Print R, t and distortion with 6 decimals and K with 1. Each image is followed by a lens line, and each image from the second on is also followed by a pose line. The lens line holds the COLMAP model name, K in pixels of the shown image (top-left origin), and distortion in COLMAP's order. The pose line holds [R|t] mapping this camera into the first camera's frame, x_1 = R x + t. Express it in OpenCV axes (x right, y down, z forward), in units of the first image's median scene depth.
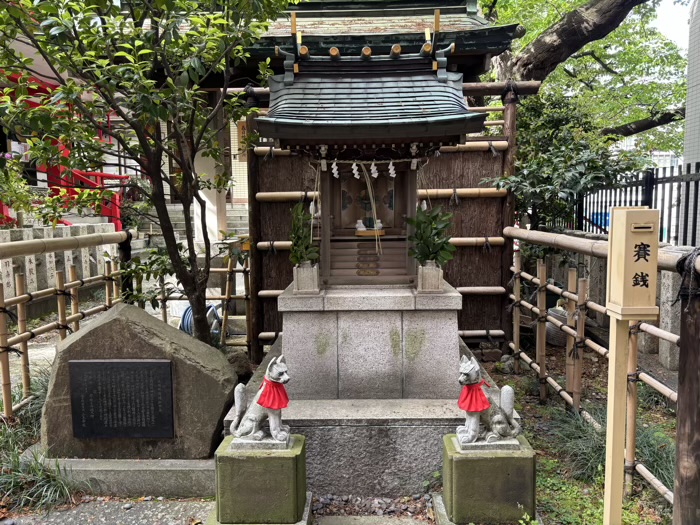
lens RADIAL K [[529.7, 0, 347.2], [0, 529.7, 261.7], [0, 0, 1]] dist [0.047391, -0.060019]
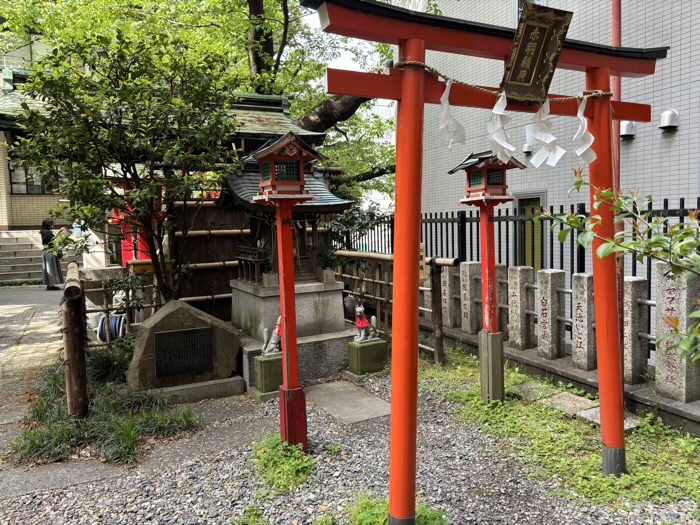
lens RADIAL K [[529.7, 0, 349.9], [0, 529.7, 261.1], [0, 0, 1]] dist [0.047391, -0.060019]
pose [[0.872499, -0.044818, 0.486556, -0.811032], [0.064586, 0.997625, -0.023923, 0.029625], [-0.484328, 0.052298, 0.873322, -0.903463]]
